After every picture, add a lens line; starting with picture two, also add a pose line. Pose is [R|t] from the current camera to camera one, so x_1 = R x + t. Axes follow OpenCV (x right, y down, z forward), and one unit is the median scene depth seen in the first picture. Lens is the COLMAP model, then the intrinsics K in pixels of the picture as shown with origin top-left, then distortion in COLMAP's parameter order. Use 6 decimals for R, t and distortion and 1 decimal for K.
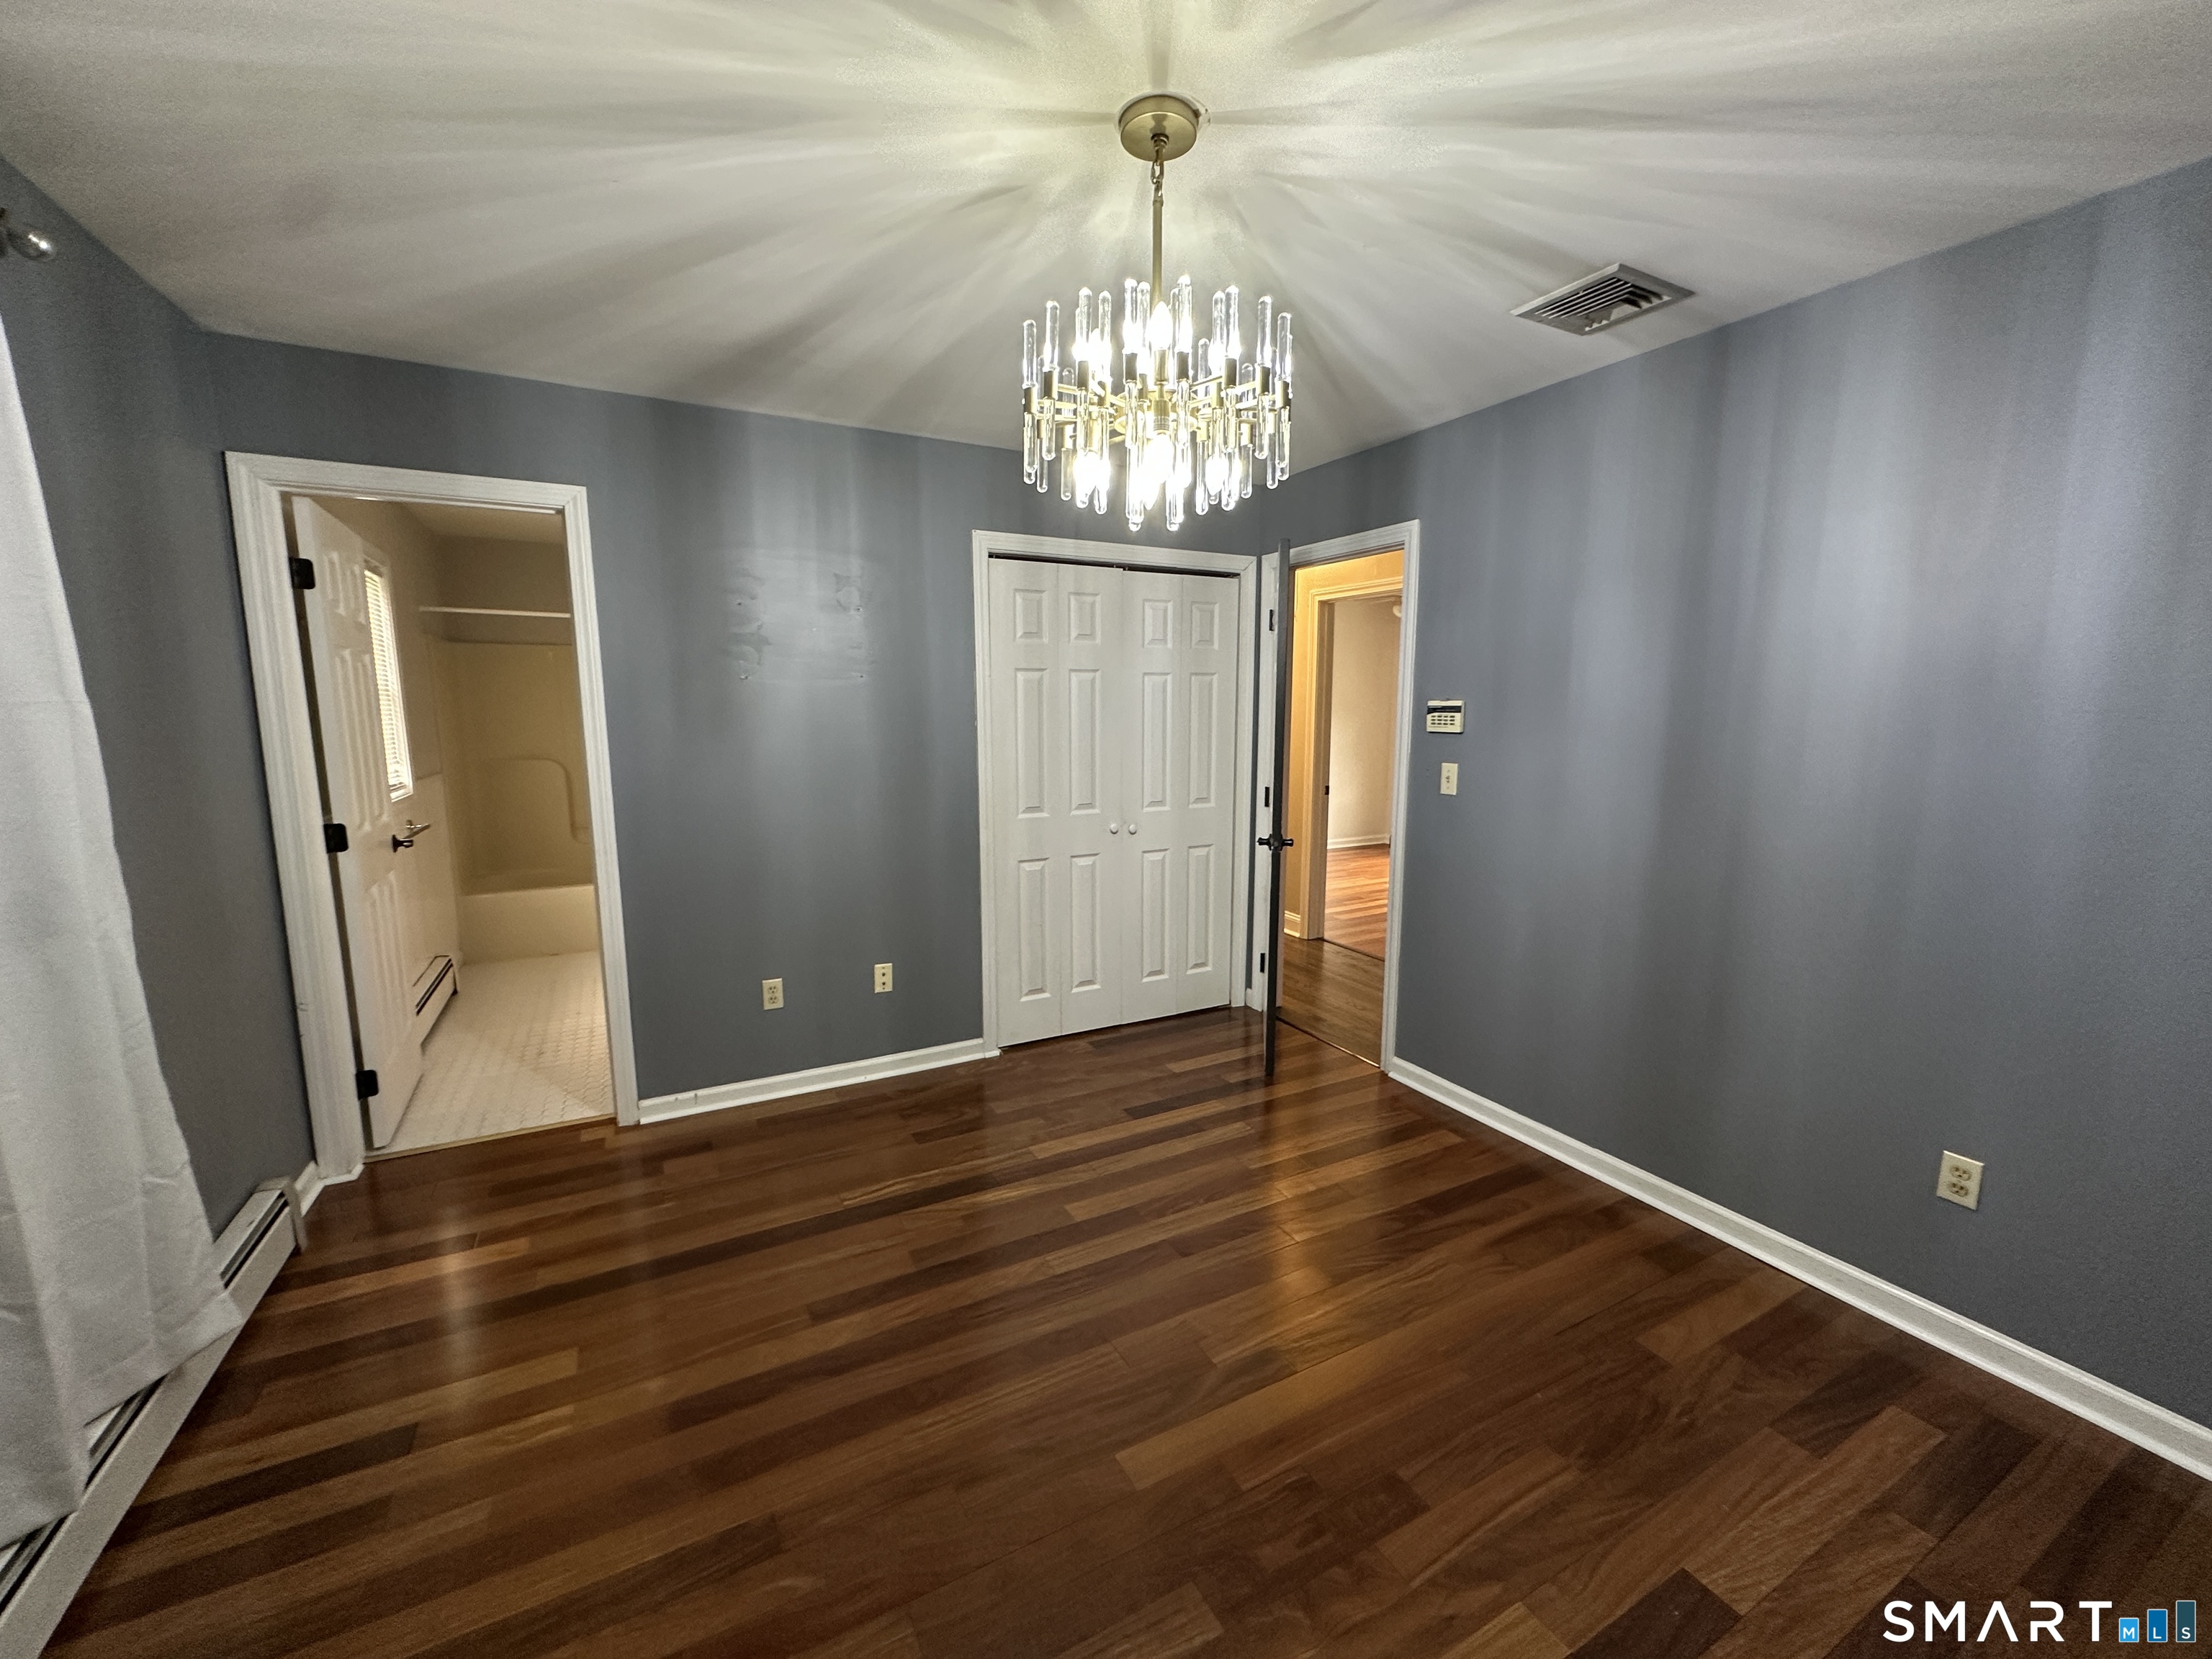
lens RADIAL K [[879.6, 0, 1106.1], [0, 879.6, 834.7], [0, 0, 1]] dist [-0.010627, -0.000073]
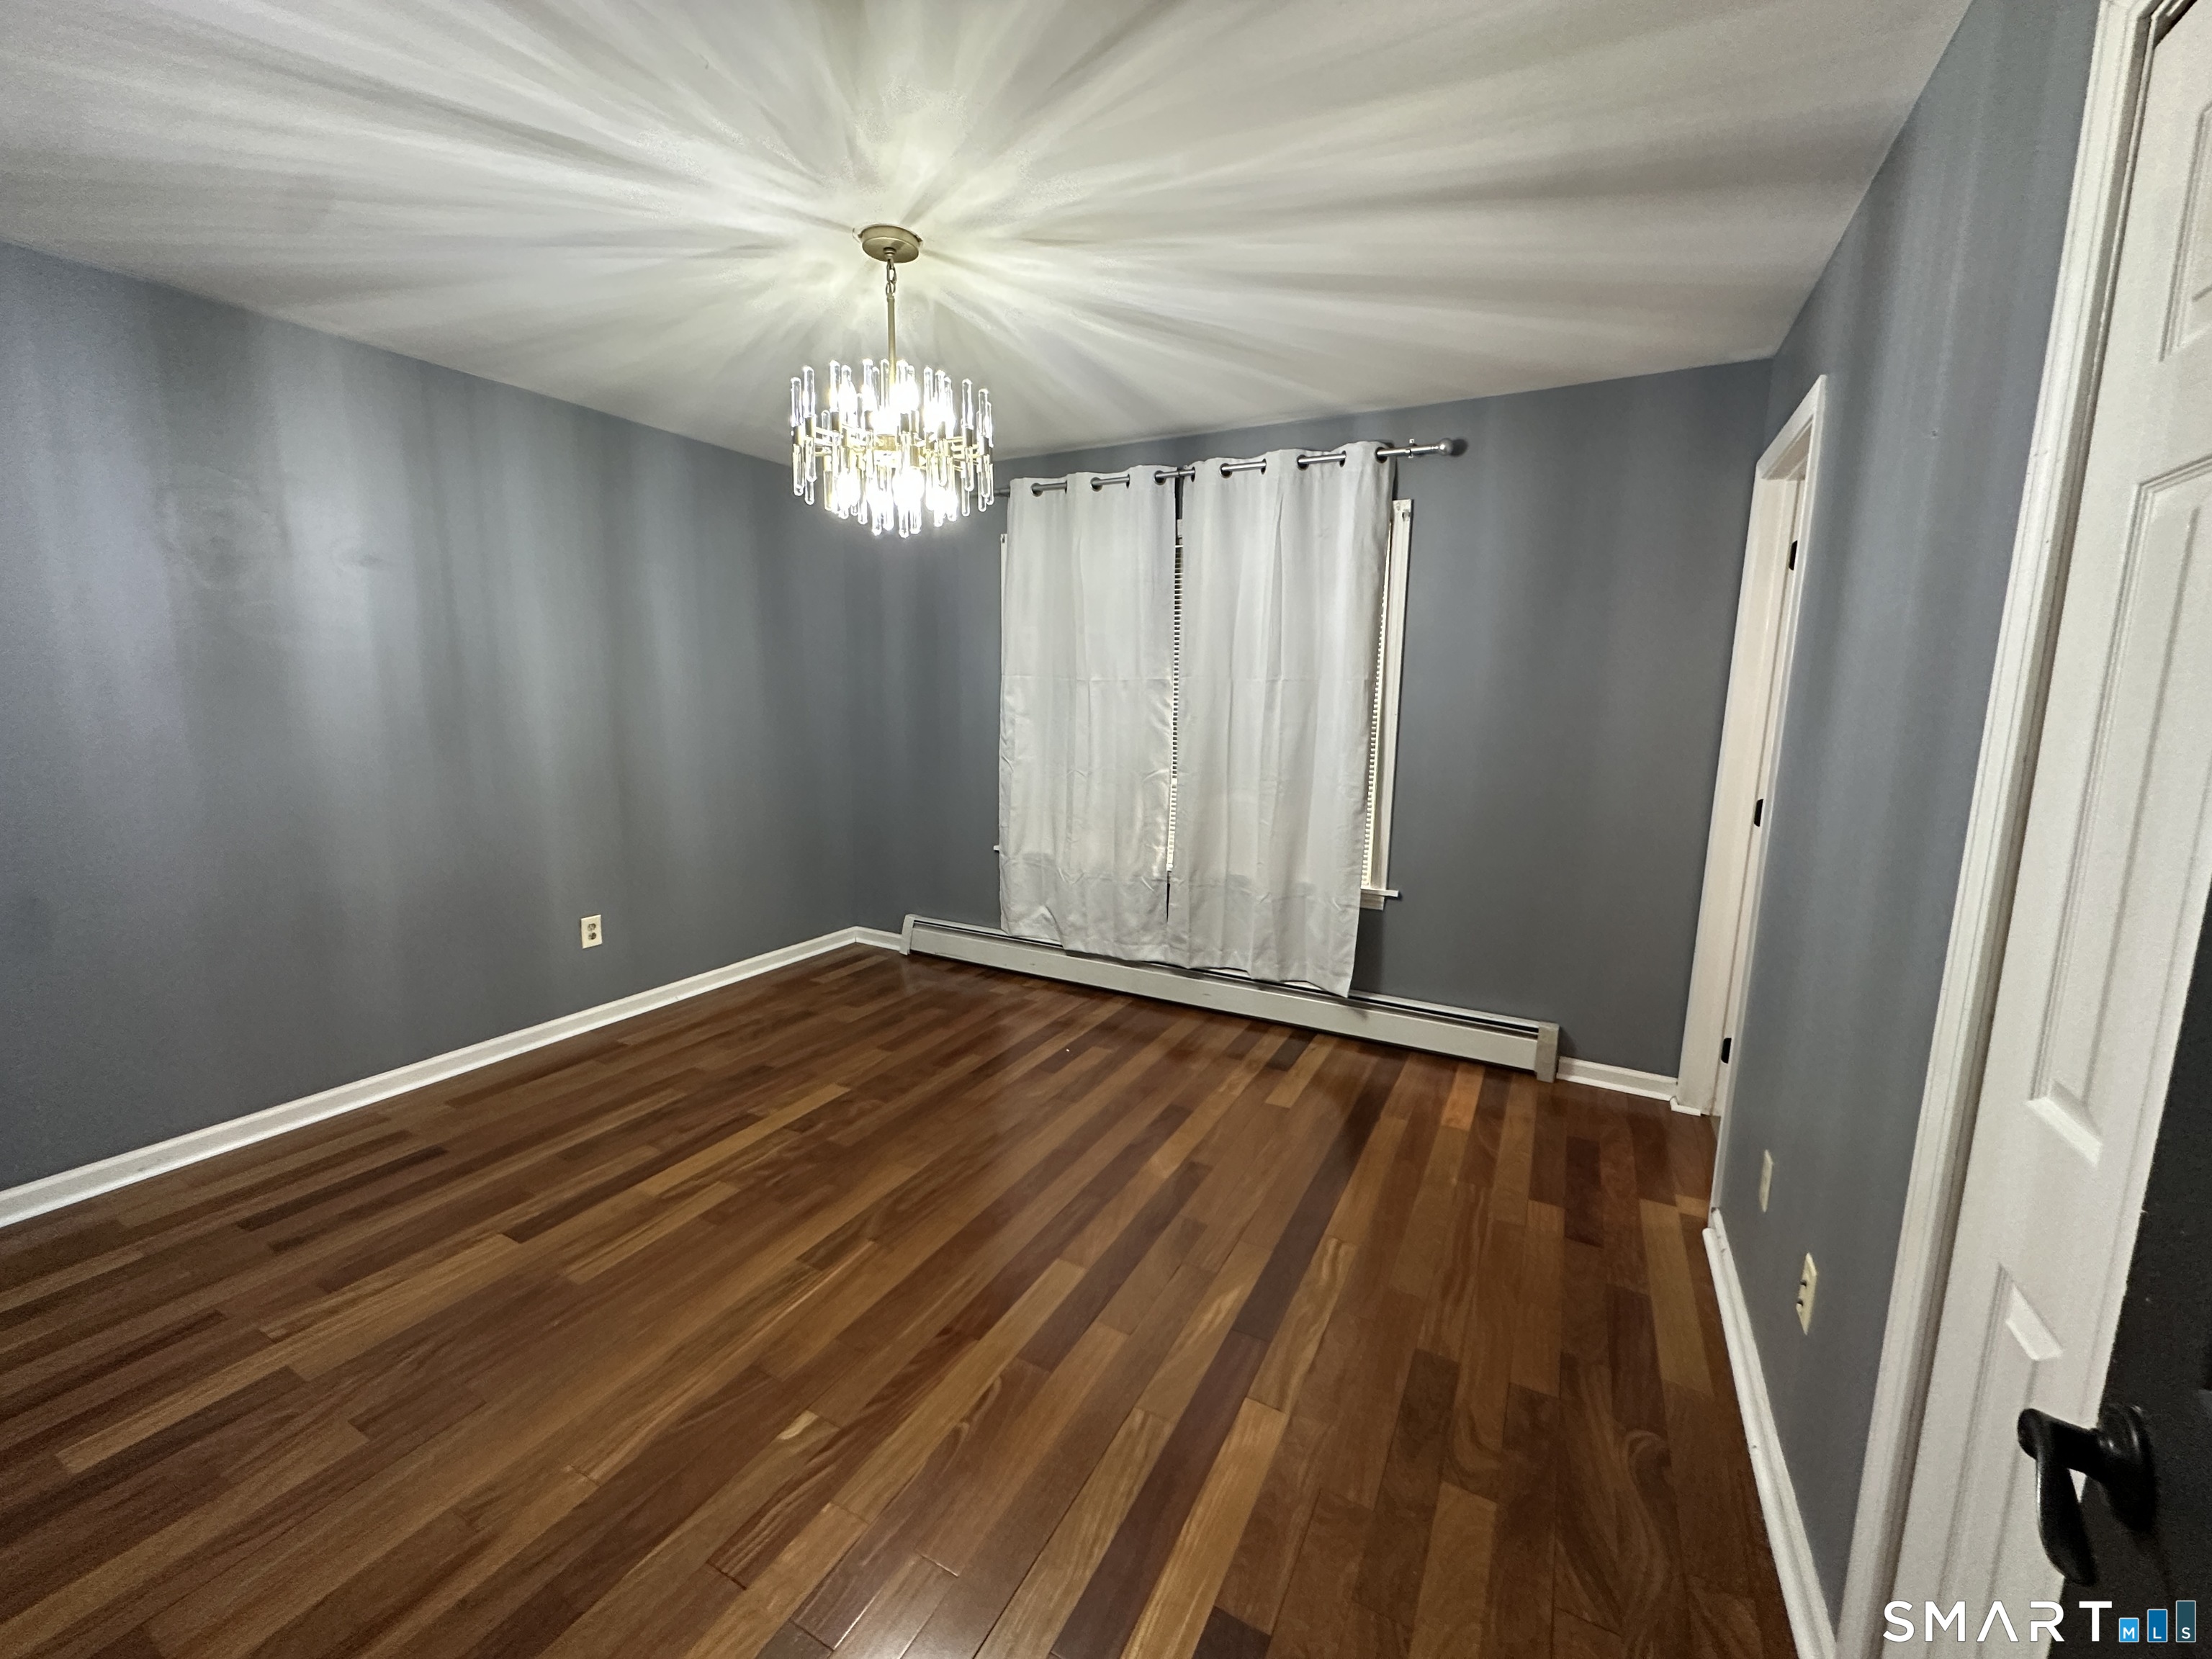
lens RADIAL K [[879.6, 0, 1106.1], [0, 879.6, 834.7], [0, 0, 1]] dist [-0.010627, -0.000073]
pose [[-0.834625, 0.075814, -0.545576, 0.477678], [-0.093044, 0.956844, 0.275304, -0.264468], [0.542903, 0.280539, -0.791552, 2.022557]]
